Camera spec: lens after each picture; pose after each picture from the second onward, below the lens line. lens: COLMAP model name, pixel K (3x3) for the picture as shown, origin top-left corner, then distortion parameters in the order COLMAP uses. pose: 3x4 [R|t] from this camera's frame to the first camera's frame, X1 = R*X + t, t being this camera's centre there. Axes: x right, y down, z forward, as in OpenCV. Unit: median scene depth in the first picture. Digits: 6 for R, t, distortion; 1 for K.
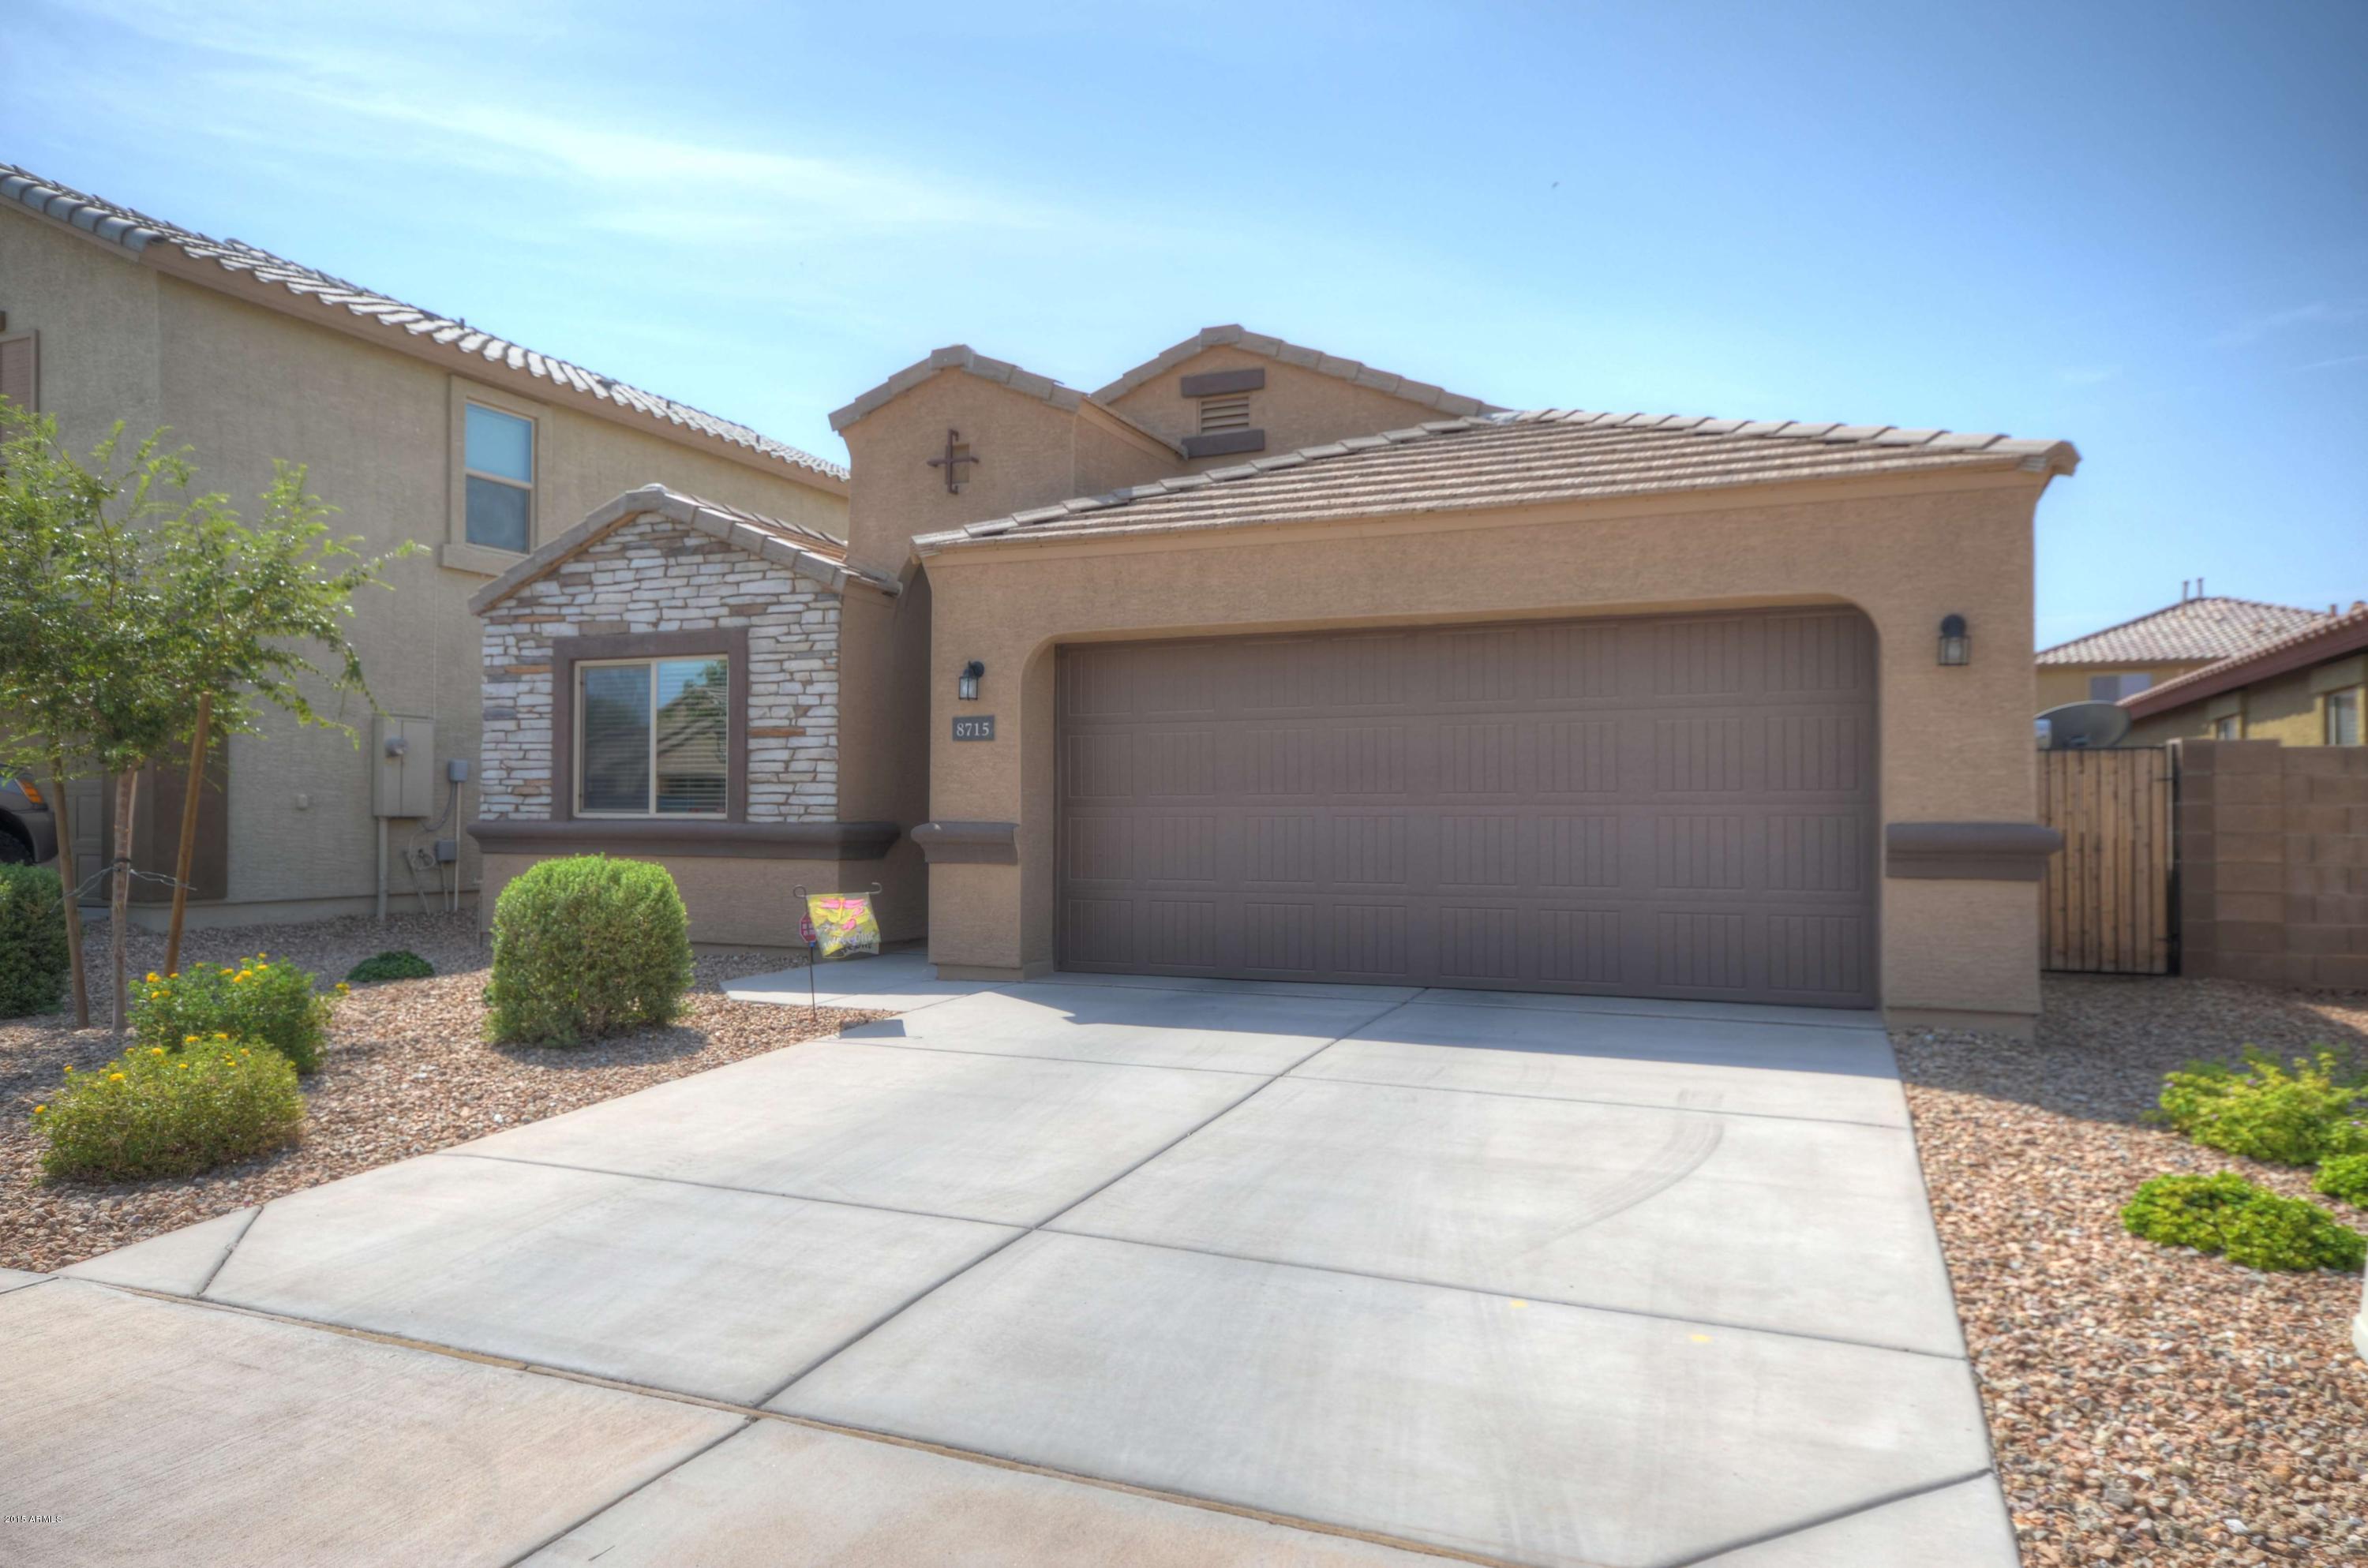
lens RADIAL K [[1469.8, 0, 1192.0], [0, 1469.8, 784.6], [0, 0, 1]] dist [-0.001800, 0.001738]
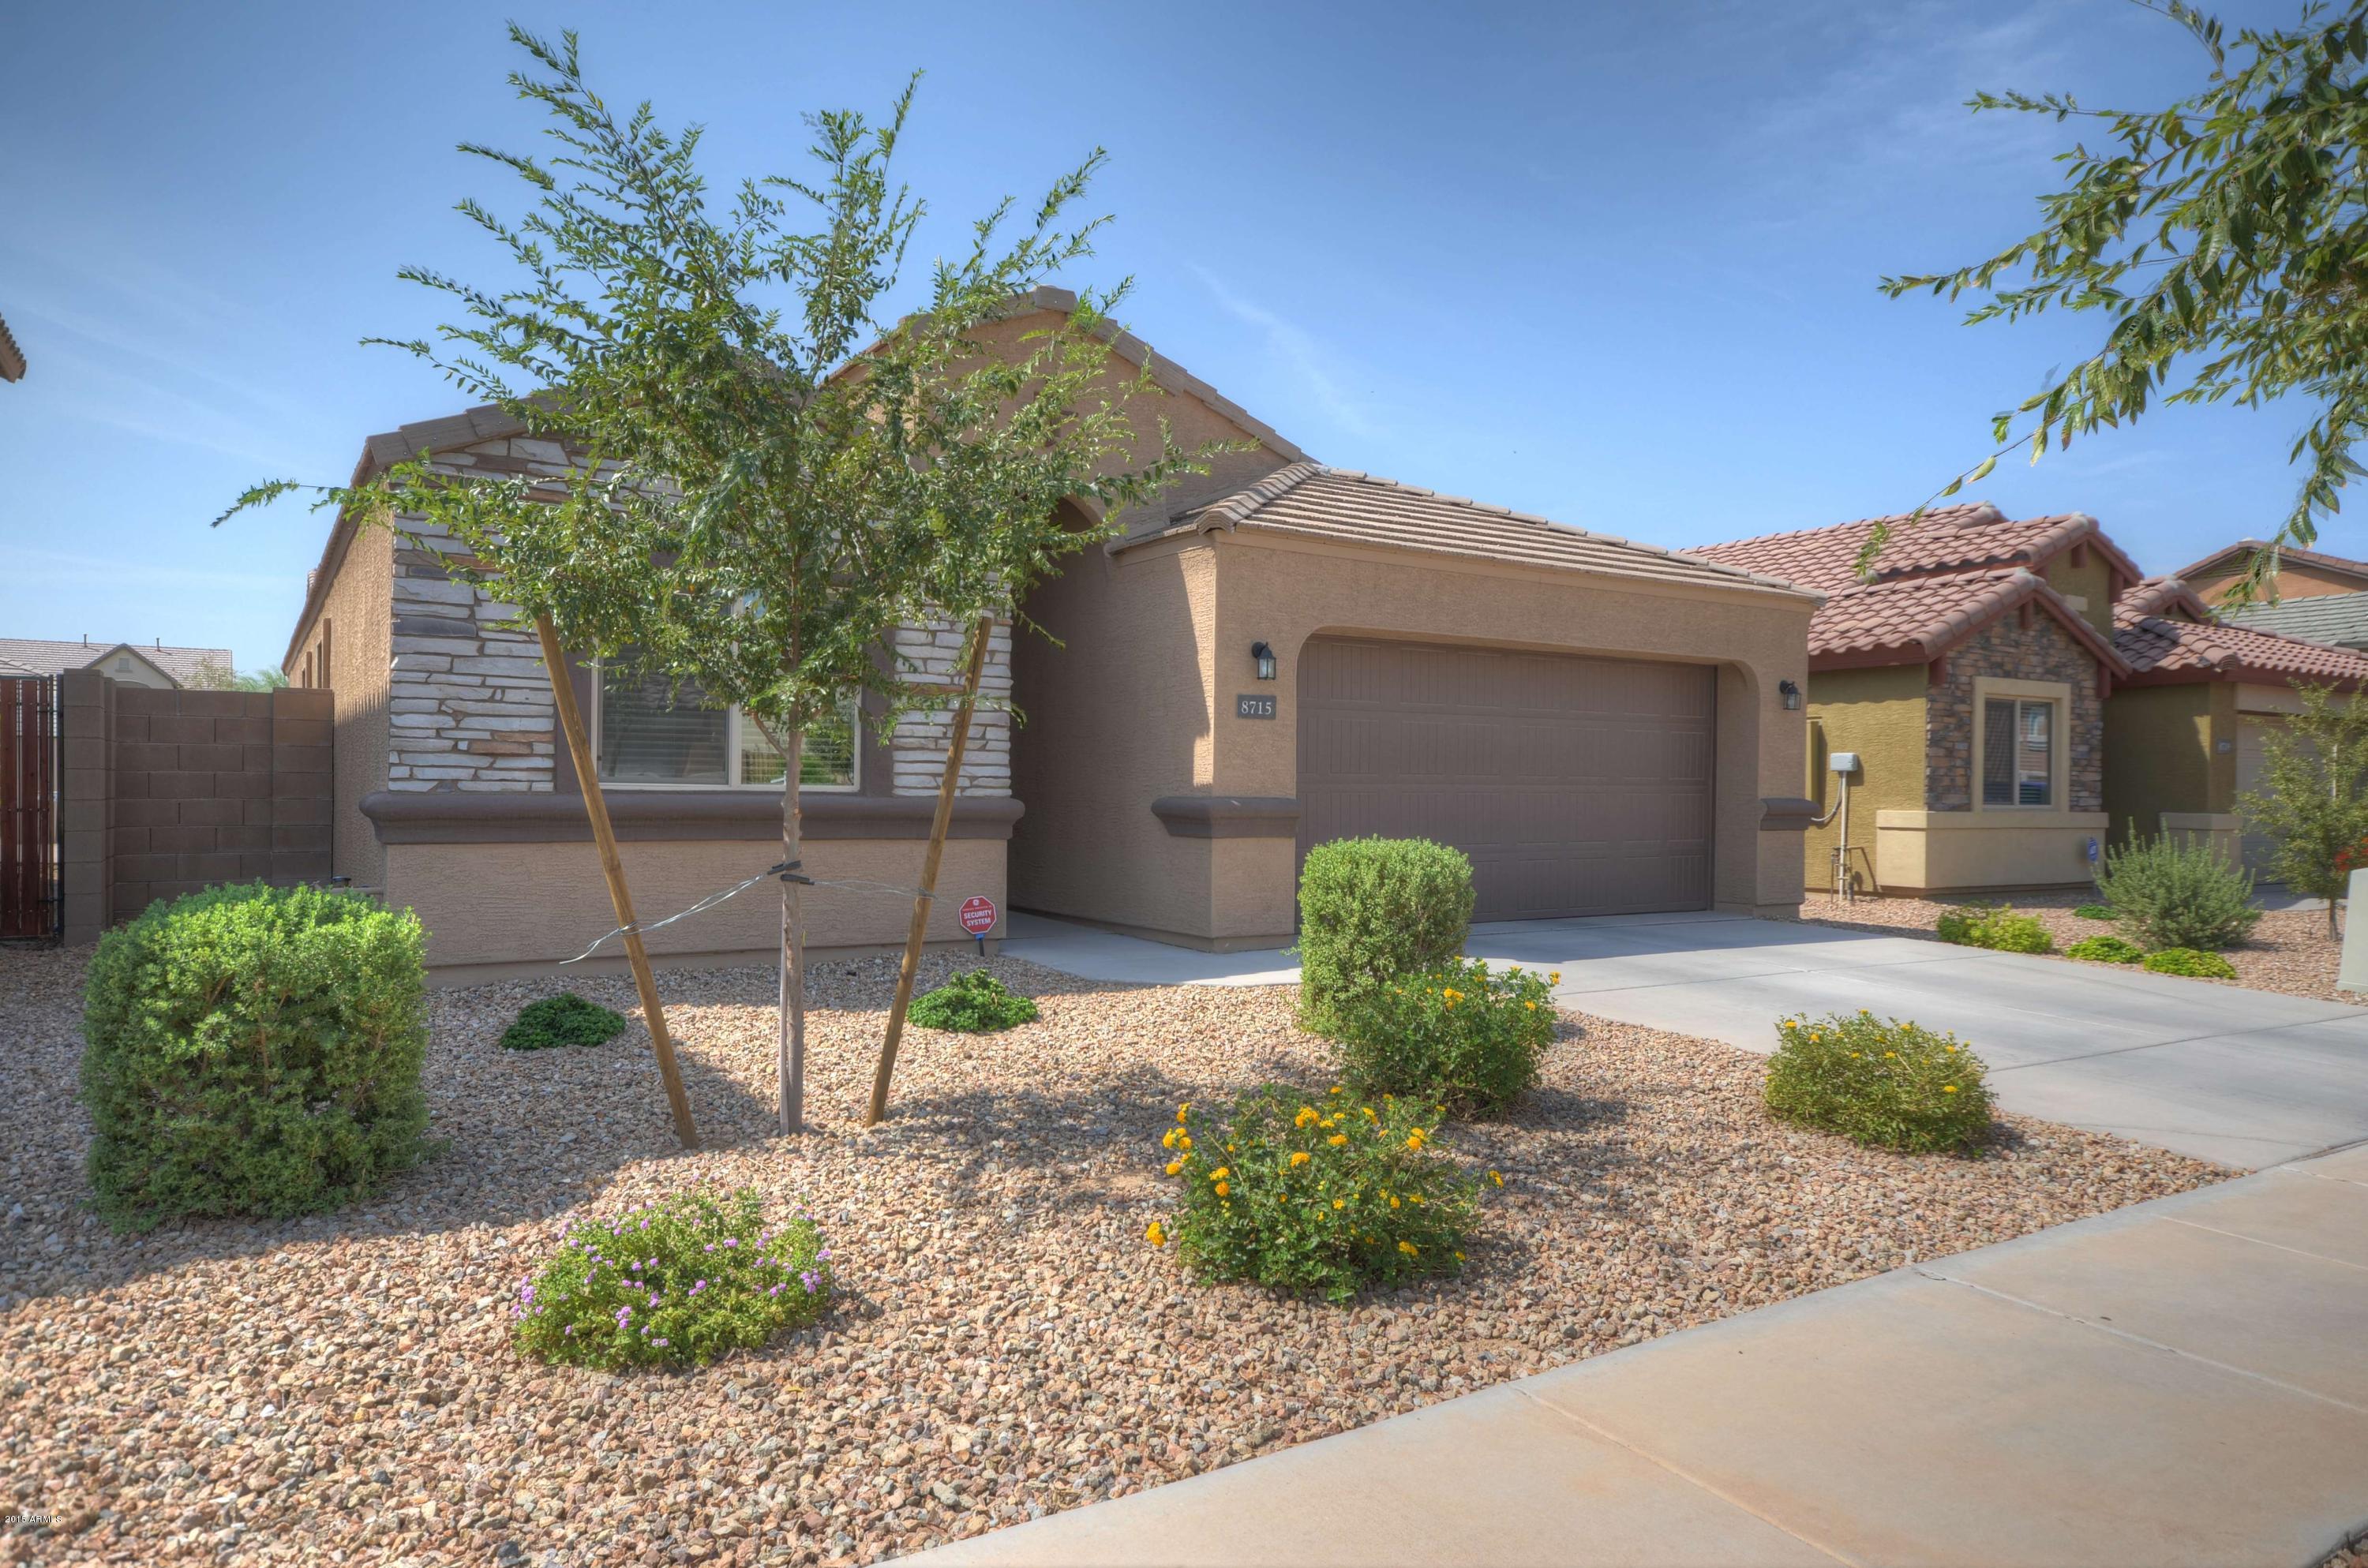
lens RADIAL K [[1469.8, 0, 1181.4], [0, 1469.8, 781.0], [0, 0, 1]] dist [-0.001800, 0.001738]
pose [[0.566945, 0.005101, 0.823740, -0.893795], [-0.028142, 0.999517, 0.013180, 0.001578], [-0.823275, -0.030654, 0.566815, 0.396398]]
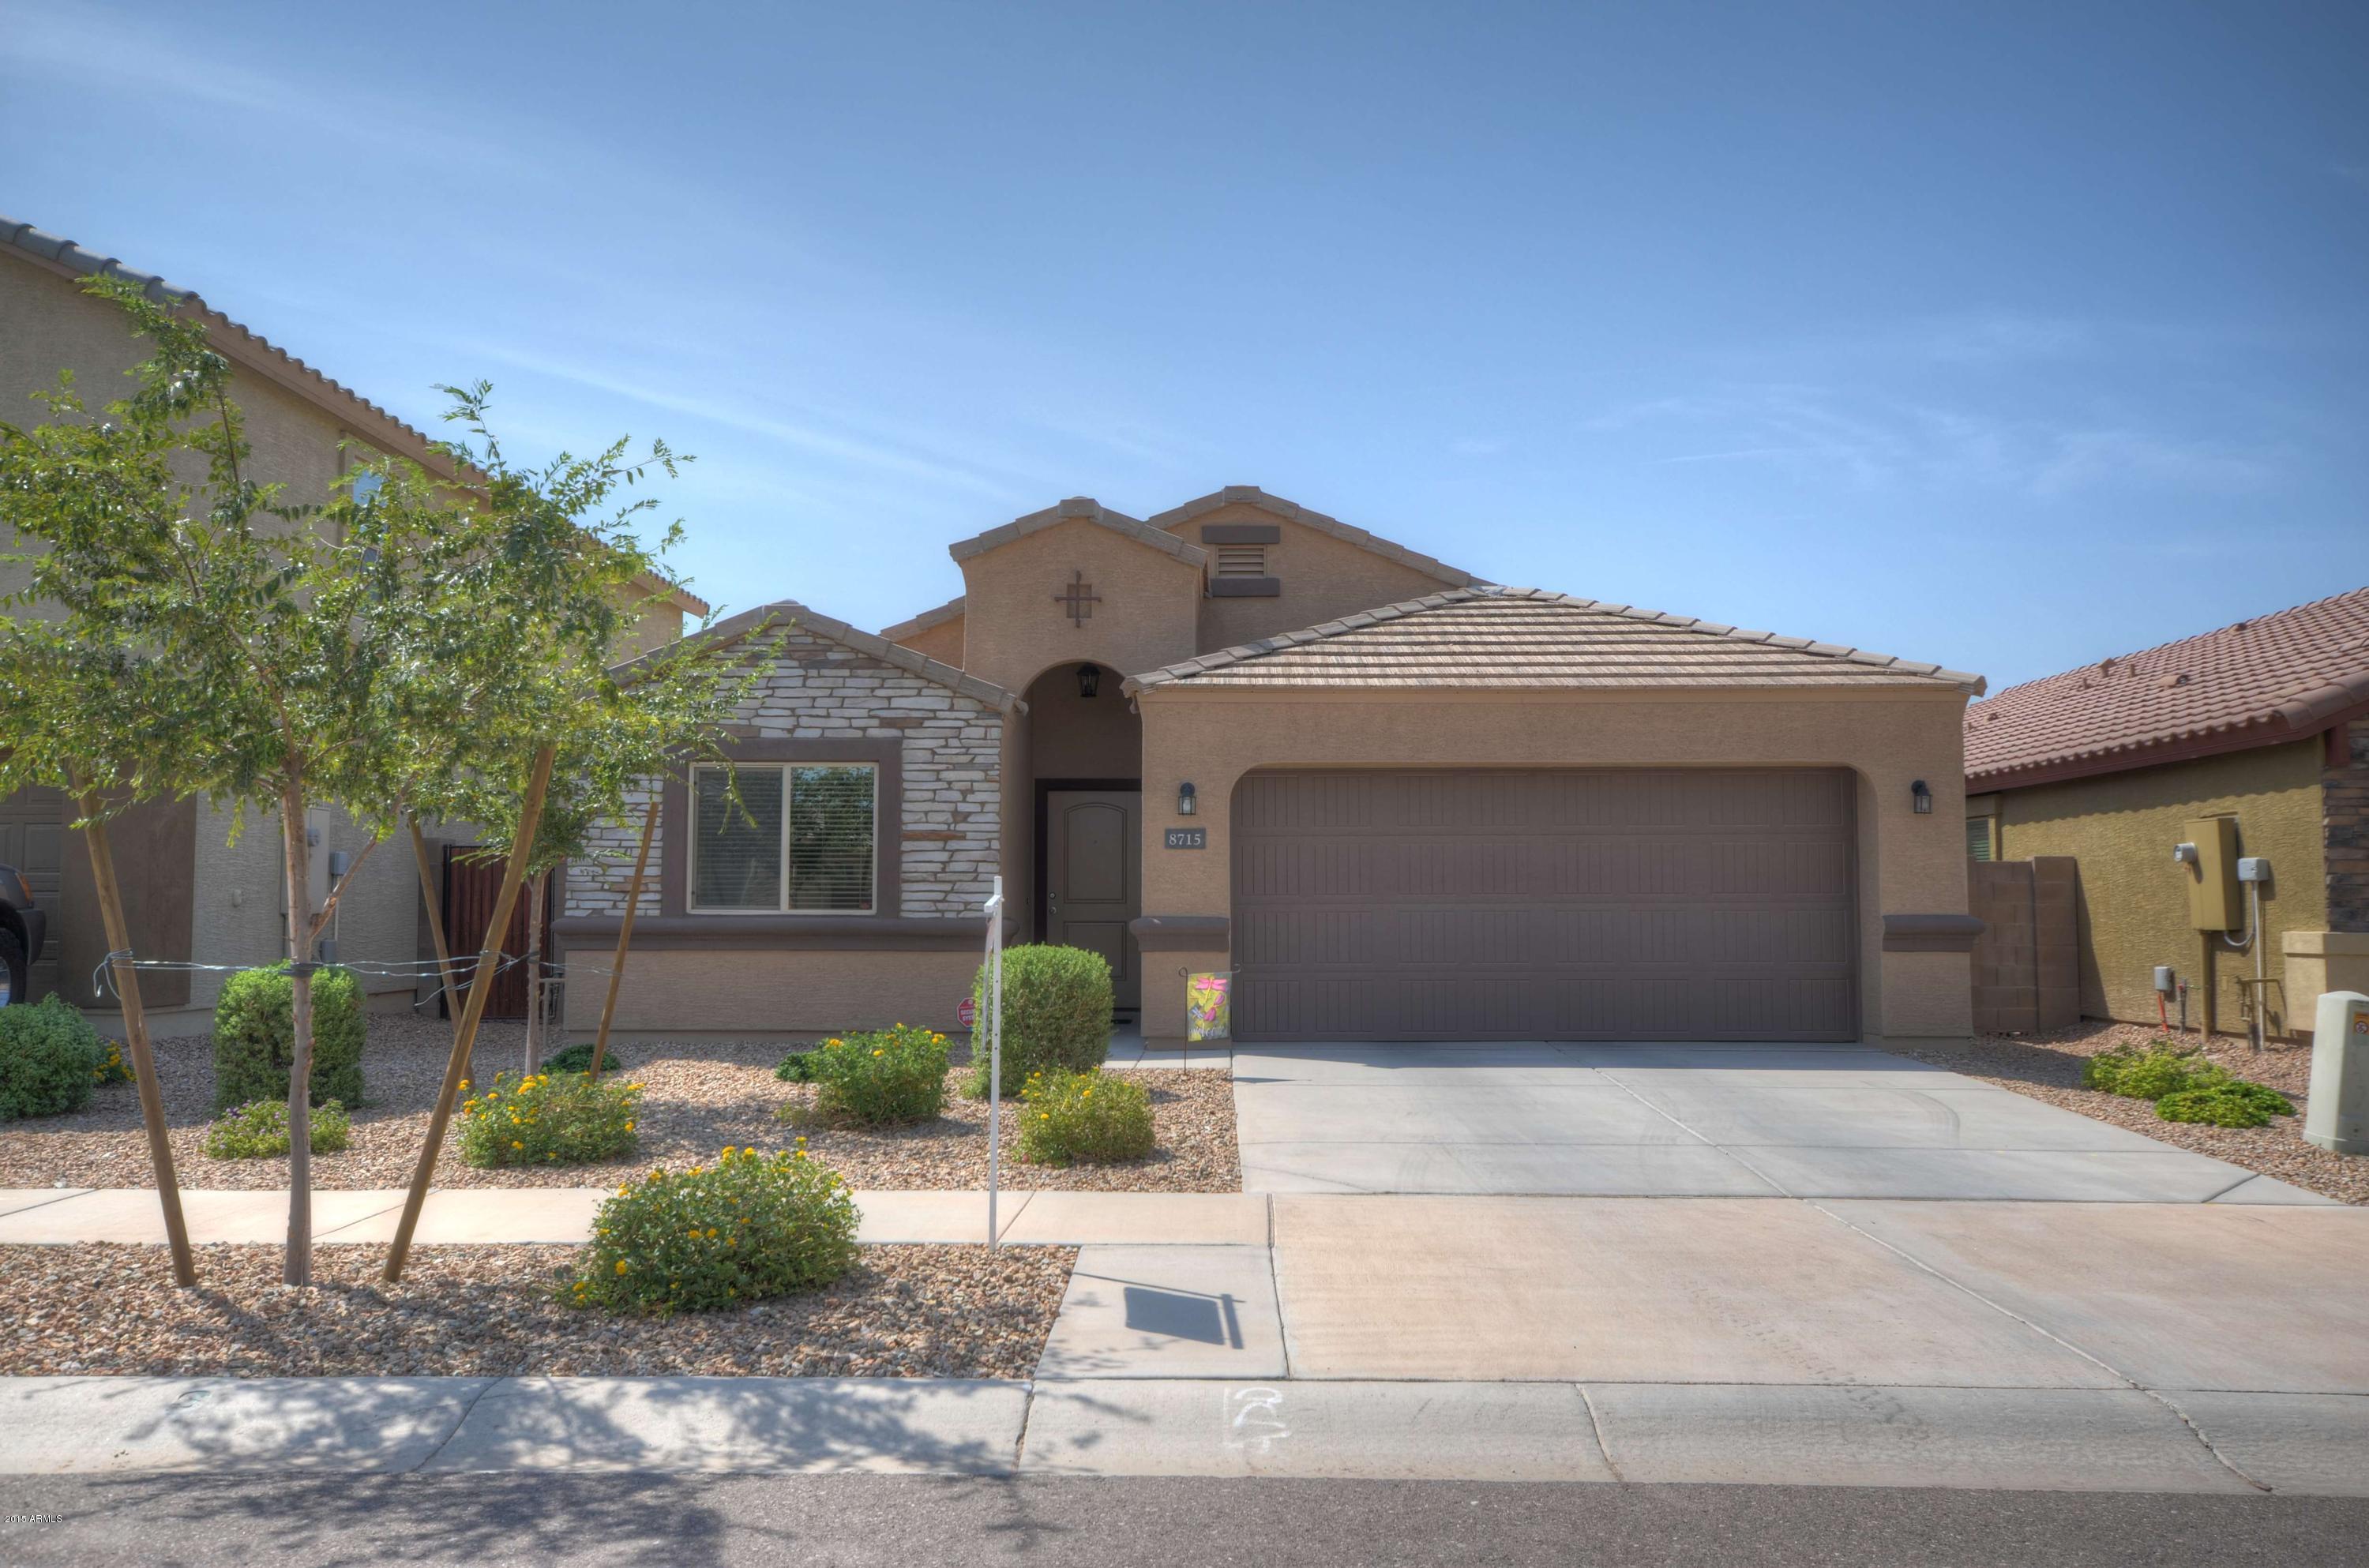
lens RADIAL K [[1789.7, 0, 1179.5], [0, 1789.7, 795.5], [0, 0, 1]] dist [0.003535, -0.001345]
pose [[0.929426, 0.022336, 0.368333, -0.600494], [-0.006202, 0.998971, -0.044929, -0.006658], [-0.368958, 0.039473, 0.928608, -0.308627]]
